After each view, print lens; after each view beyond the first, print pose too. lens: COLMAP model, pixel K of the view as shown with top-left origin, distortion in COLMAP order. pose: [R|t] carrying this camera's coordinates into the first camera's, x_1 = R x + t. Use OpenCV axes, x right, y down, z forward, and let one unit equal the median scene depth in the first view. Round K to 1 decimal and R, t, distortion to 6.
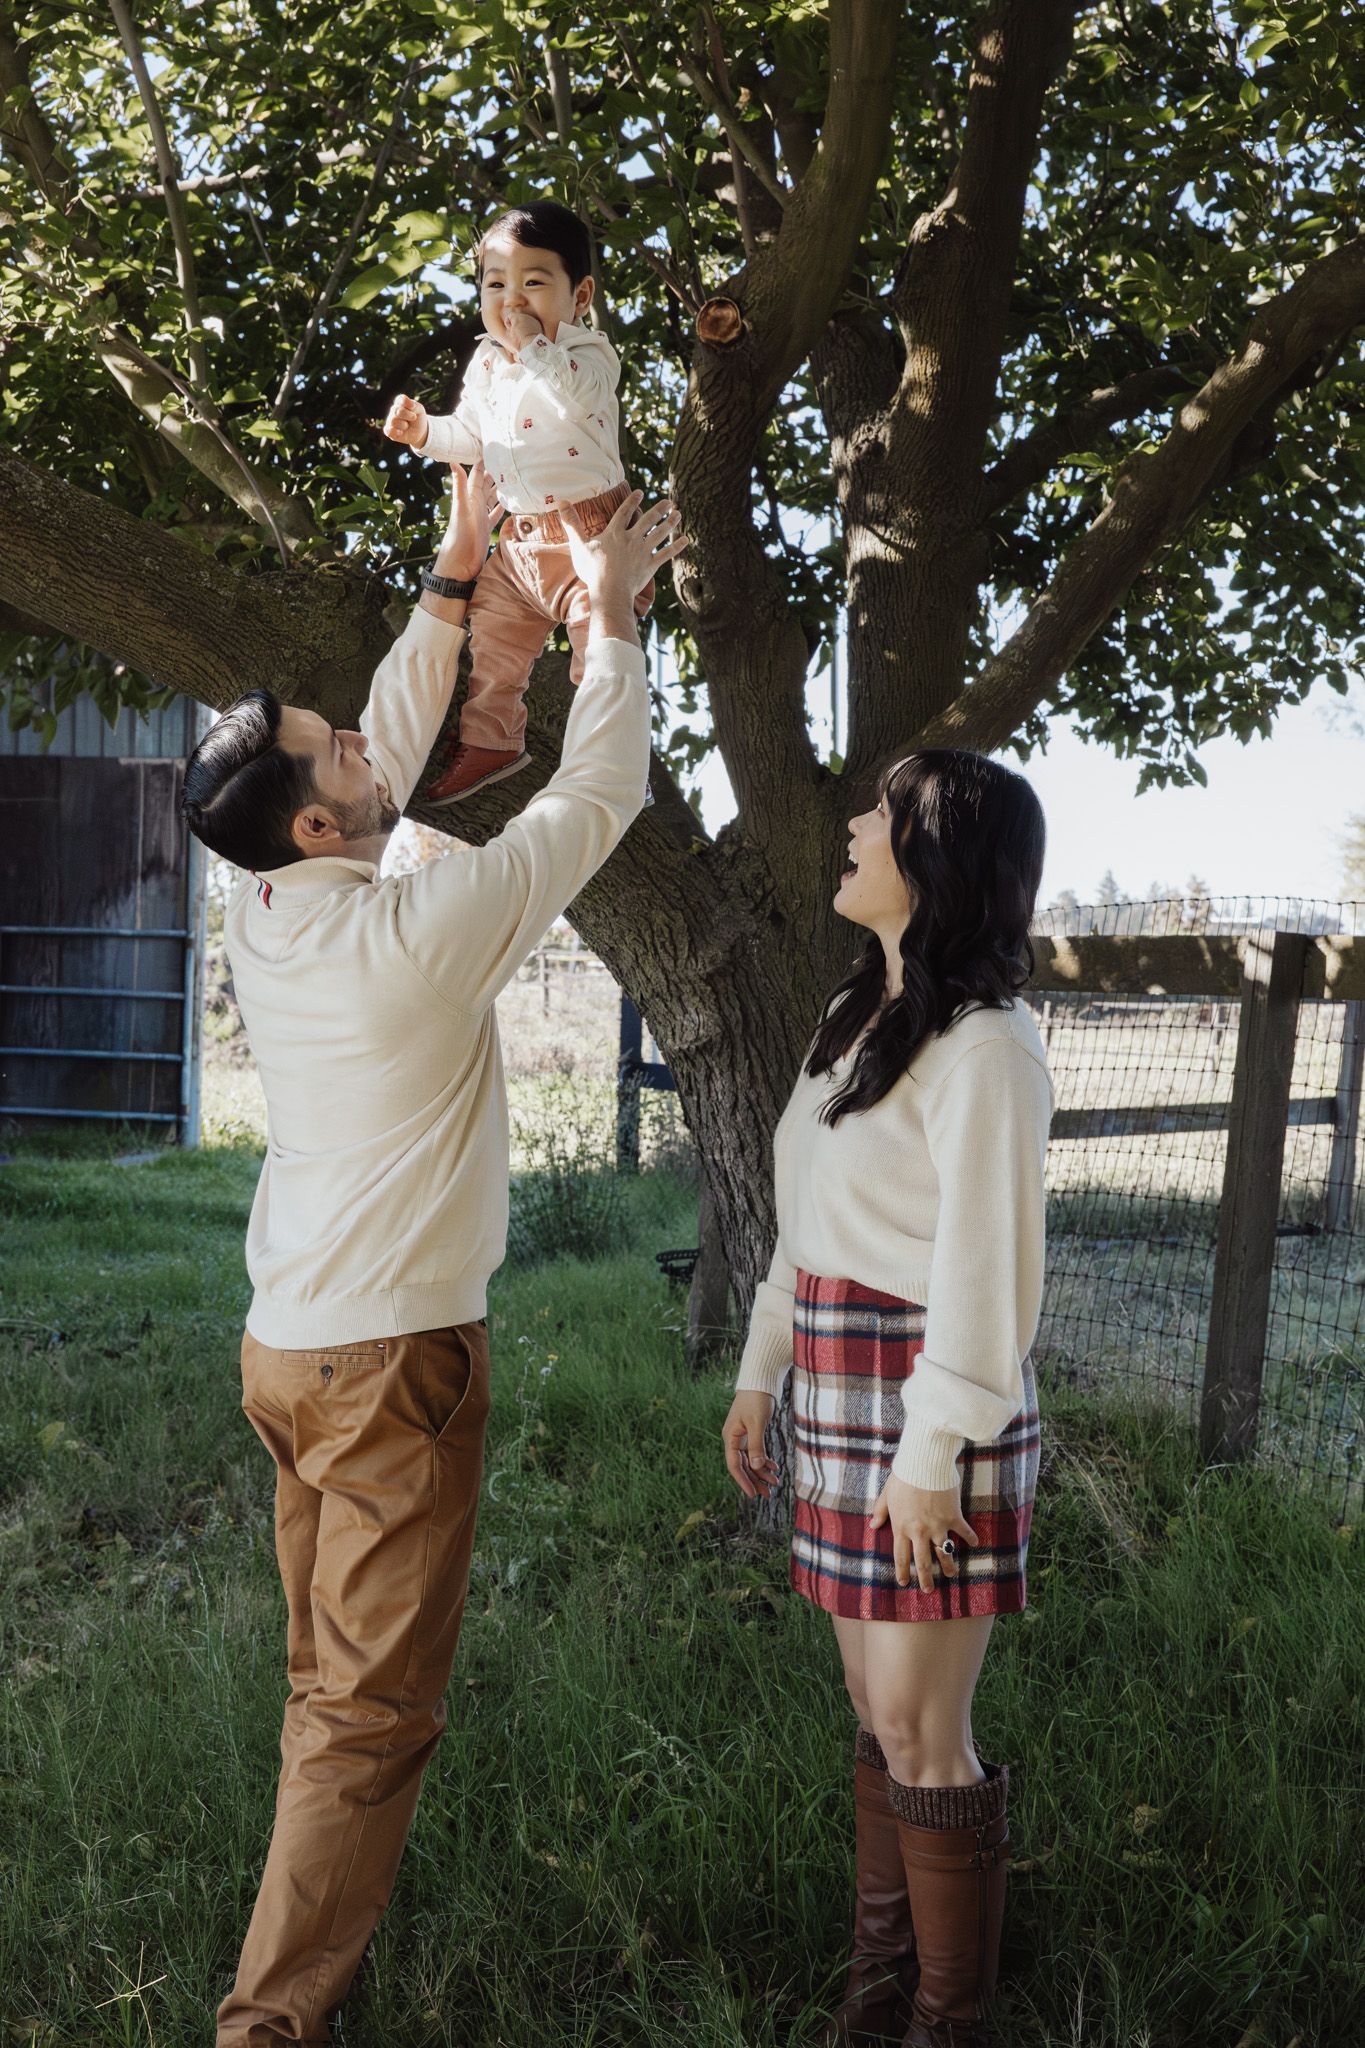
lens RADIAL K [[3262.3, 0, 682.5], [0, 3262.3, 1024.0], [0, 0, 1]] dist [0.165265, 0.186344]
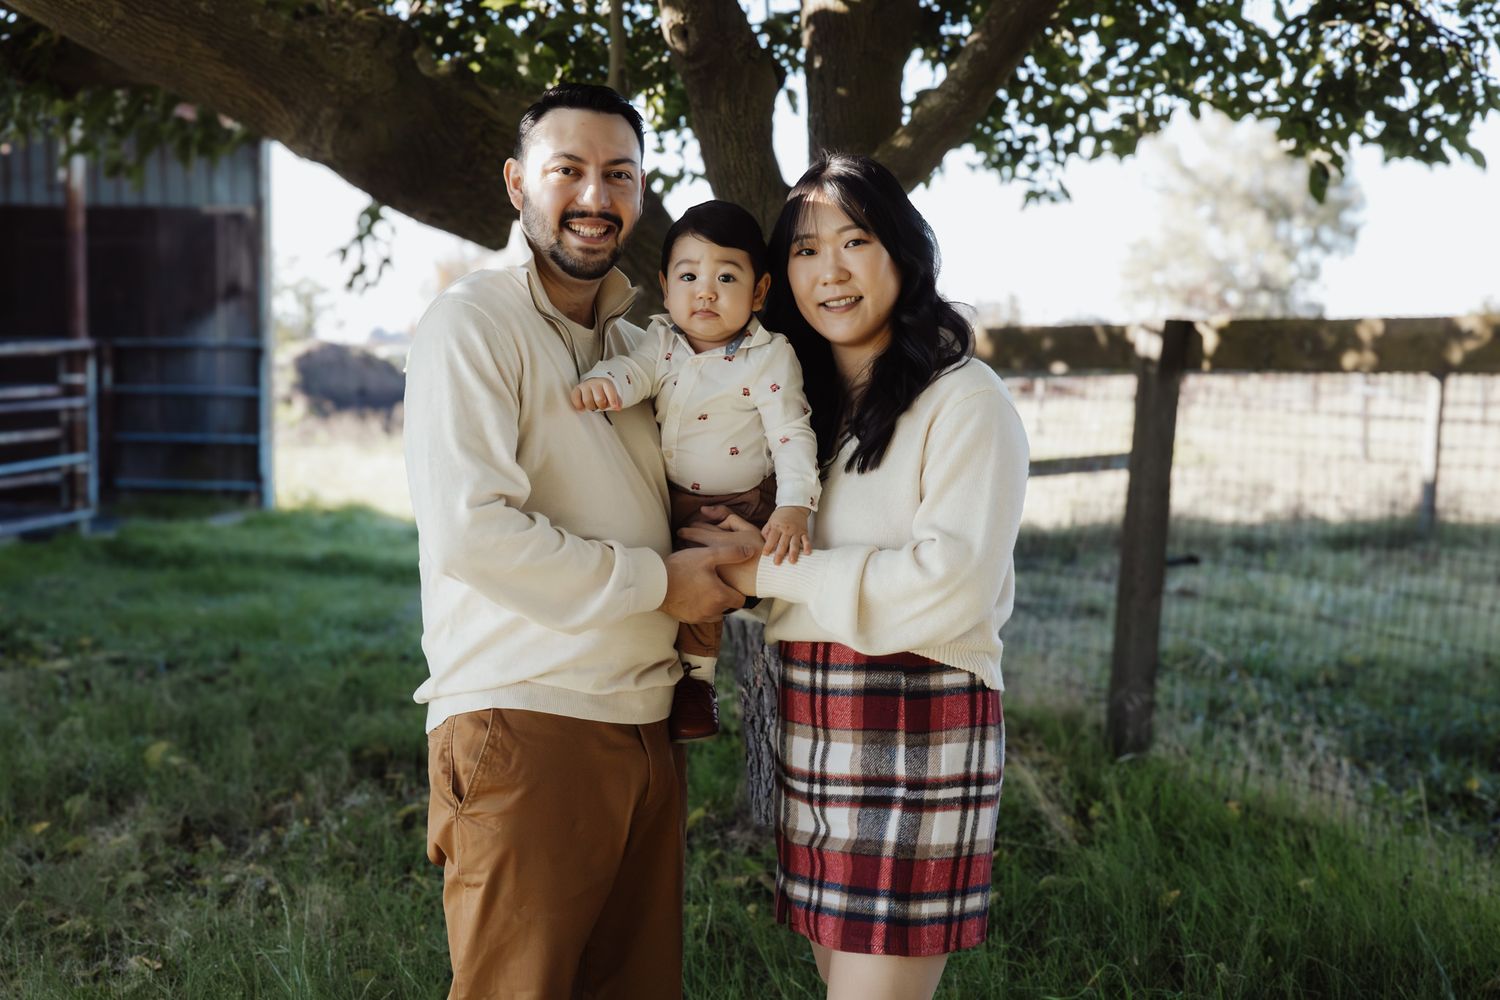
lens RADIAL K [[2389.4, 0, 761.5], [0, 2389.4, 494.8], [0, 0, 1]] dist [0.165265, 0.186344]
pose [[0.998336, -0.025526, 0.051700, -0.013149], [0.023551, 0.998983, 0.038461, 0.000150], [-0.052629, -0.037180, 0.997922, 0.107040]]
